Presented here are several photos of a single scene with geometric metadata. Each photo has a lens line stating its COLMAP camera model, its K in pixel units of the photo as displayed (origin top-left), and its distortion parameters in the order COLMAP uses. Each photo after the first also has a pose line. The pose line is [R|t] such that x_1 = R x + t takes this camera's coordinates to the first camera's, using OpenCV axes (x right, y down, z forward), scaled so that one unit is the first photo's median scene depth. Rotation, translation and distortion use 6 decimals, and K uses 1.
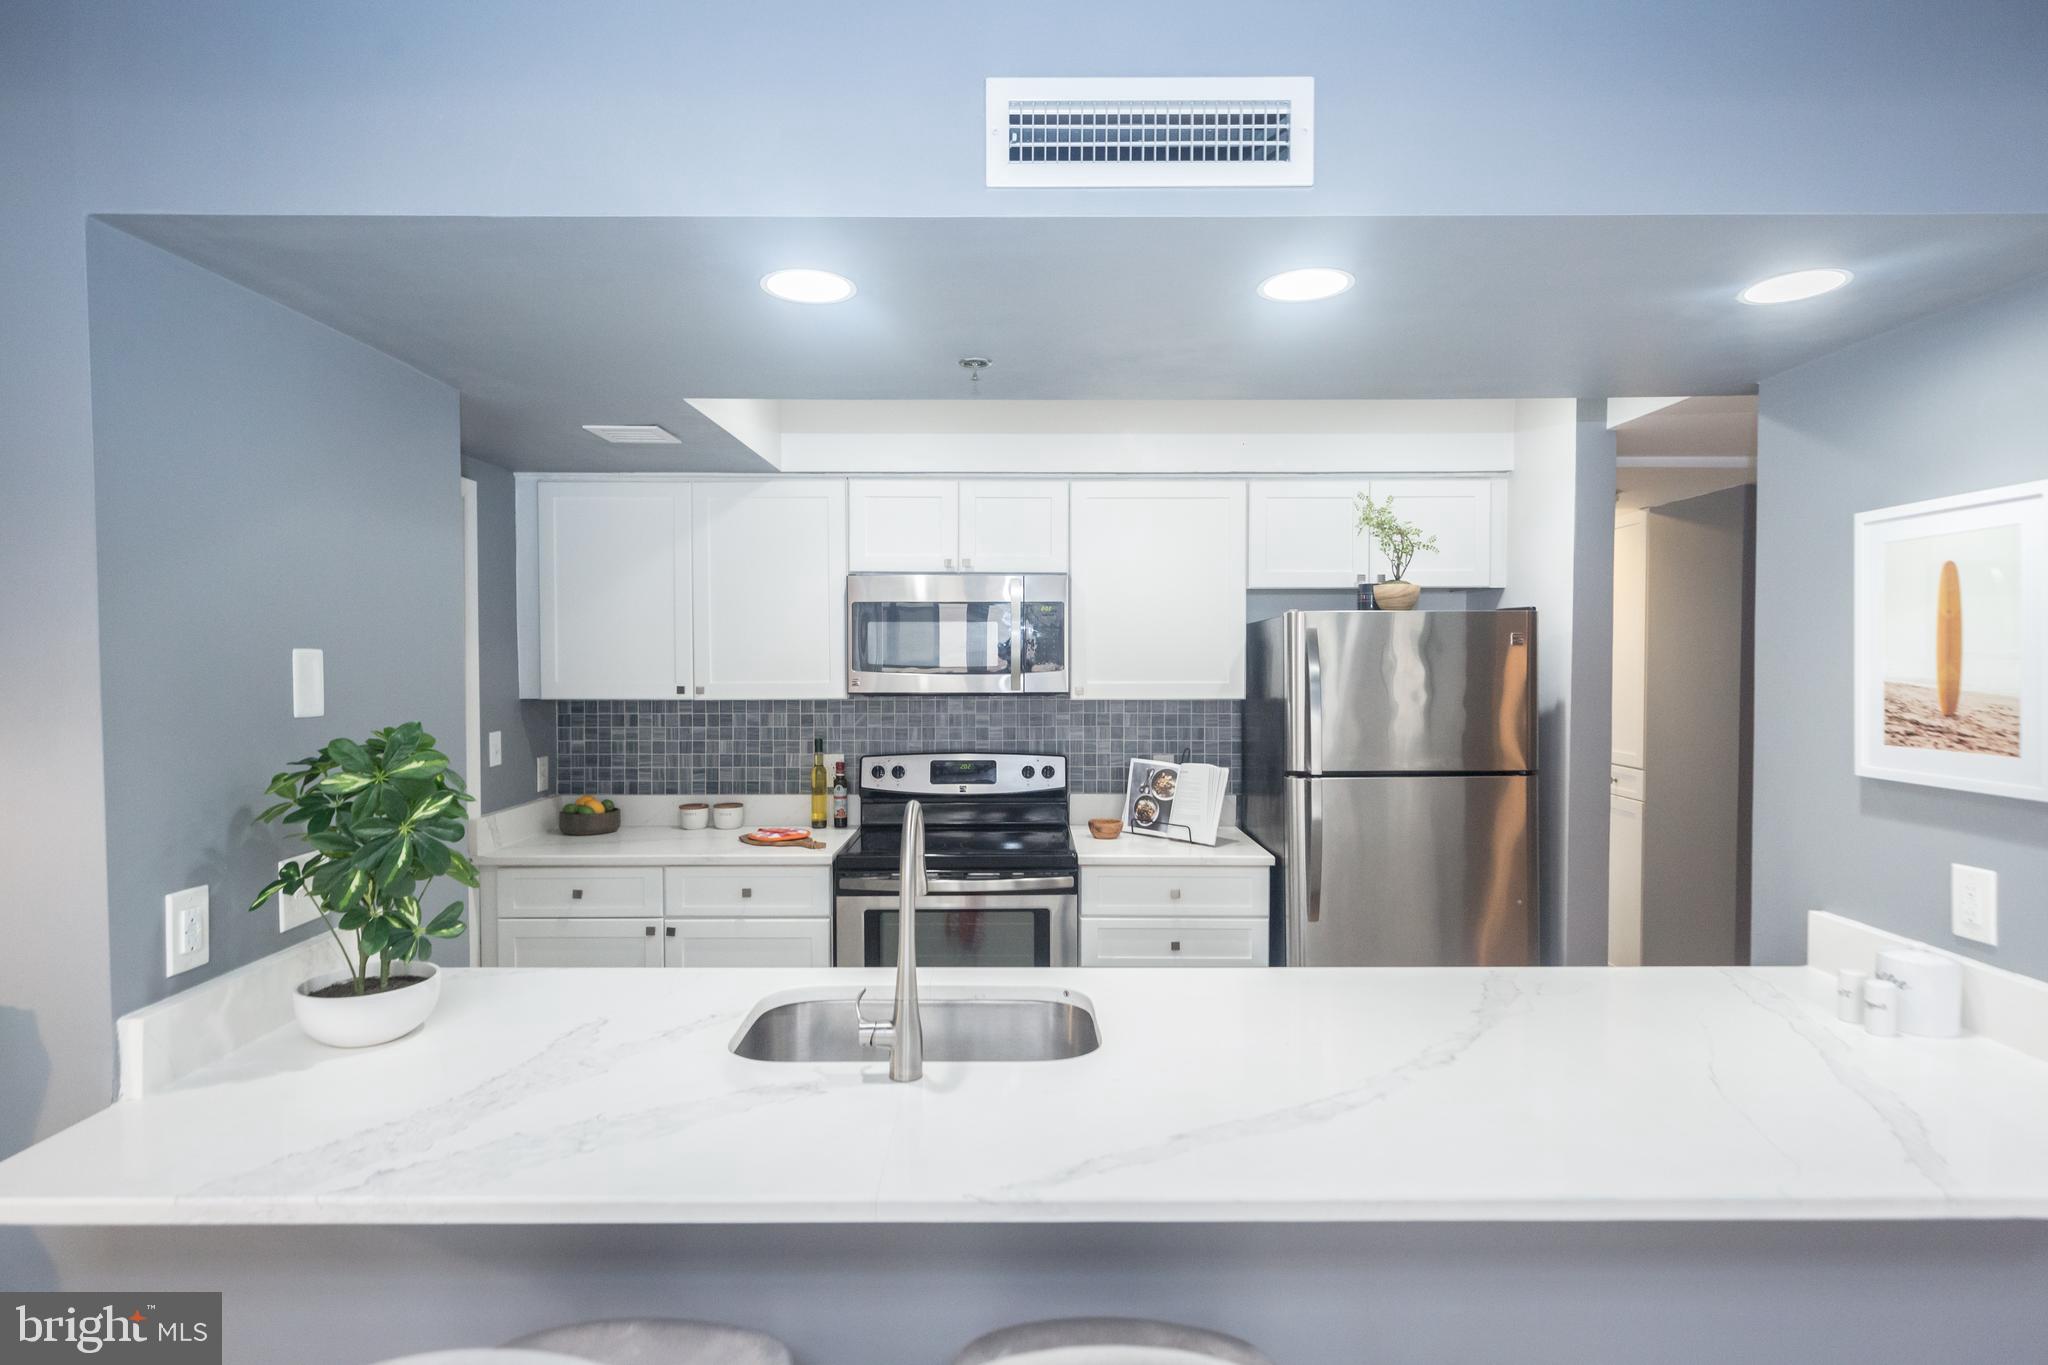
lens RADIAL K [[1092.6, 0, 1022.5], [0, 1092.6, 677.6], [0, 0, 1]] dist [-0.000166, 0.000083]
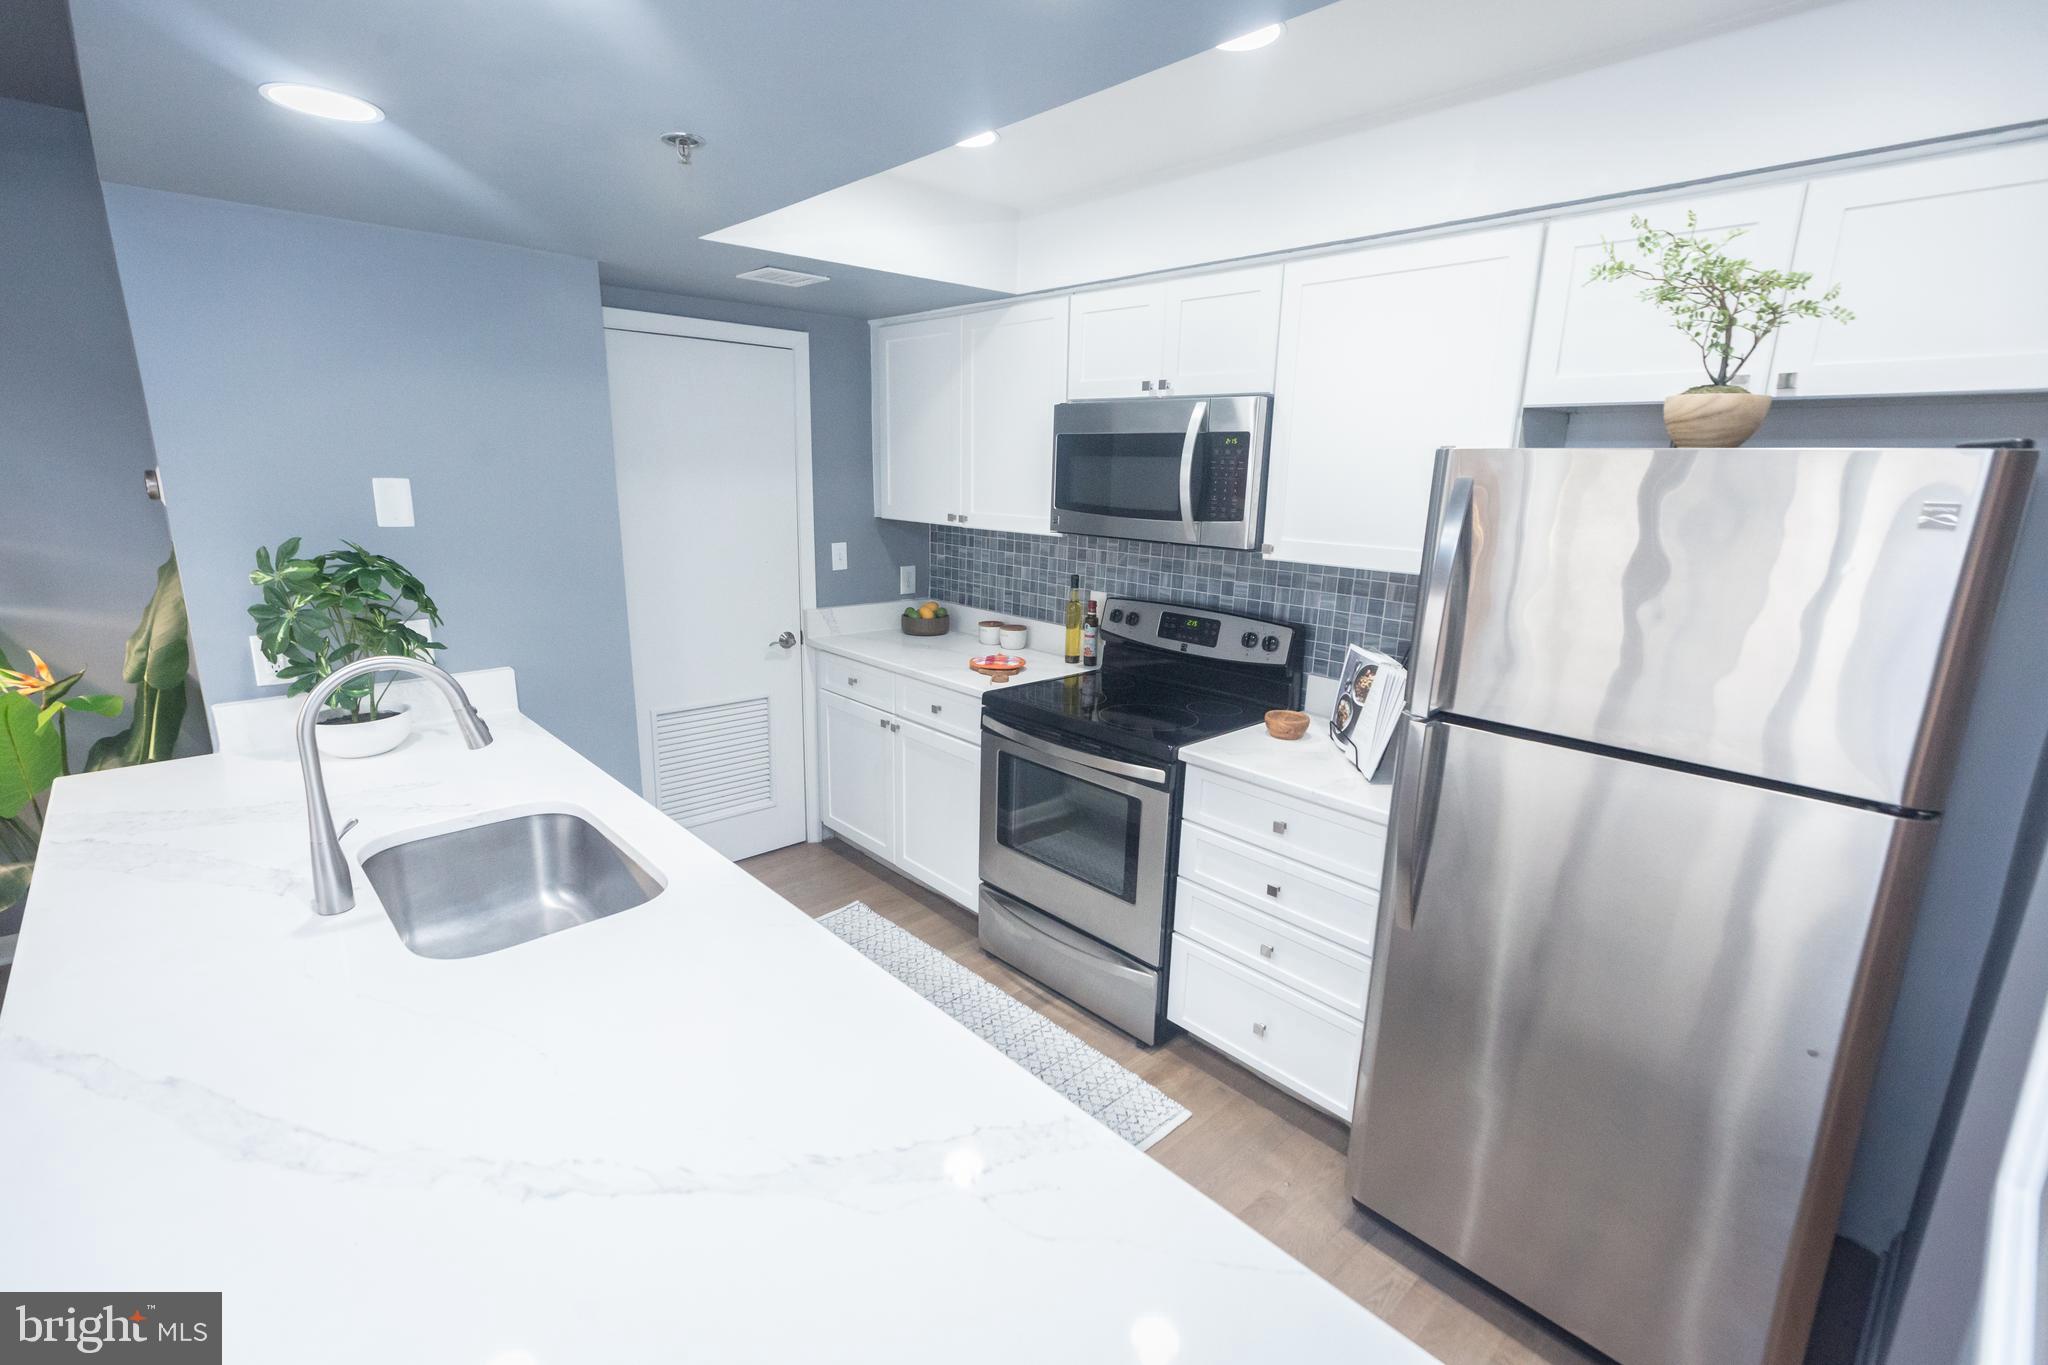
lens RADIAL K [[924.3, 0, 1013.9], [0, 924.3, 681.7], [0, 0, 1]] dist [0.008667, 0.000169]
pose [[0.670711, 0.187406, -0.717653, 0.409711], [-0.038039, 0.974972, 0.219051, -0.032420], [0.740742, -0.119621, 0.661053, 0.396680]]
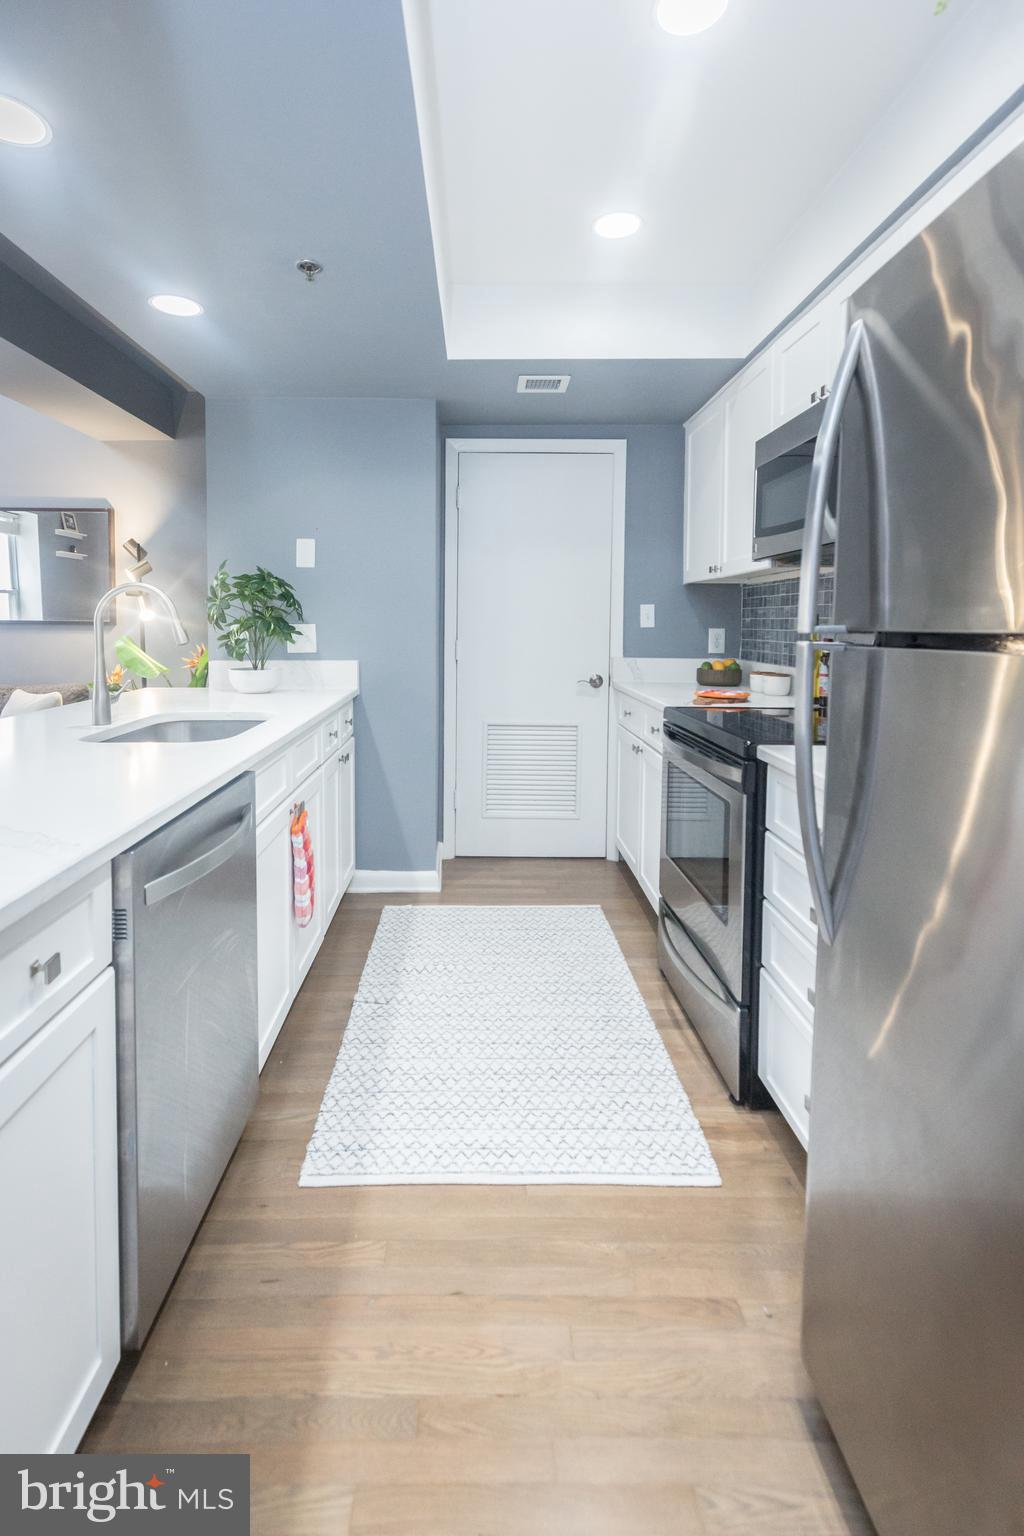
lens RADIAL K [[751.3, 0, 511.1], [0, 751.3, 668.7], [0, 0, 1]] dist [0.001375, 0.000613]
pose [[-0.012799, 0.044903, -0.998909, 0.512947], [-0.030286, 0.998515, 0.045273, 0.089251], [0.999459, 0.030832, -0.011420, 0.765589]]
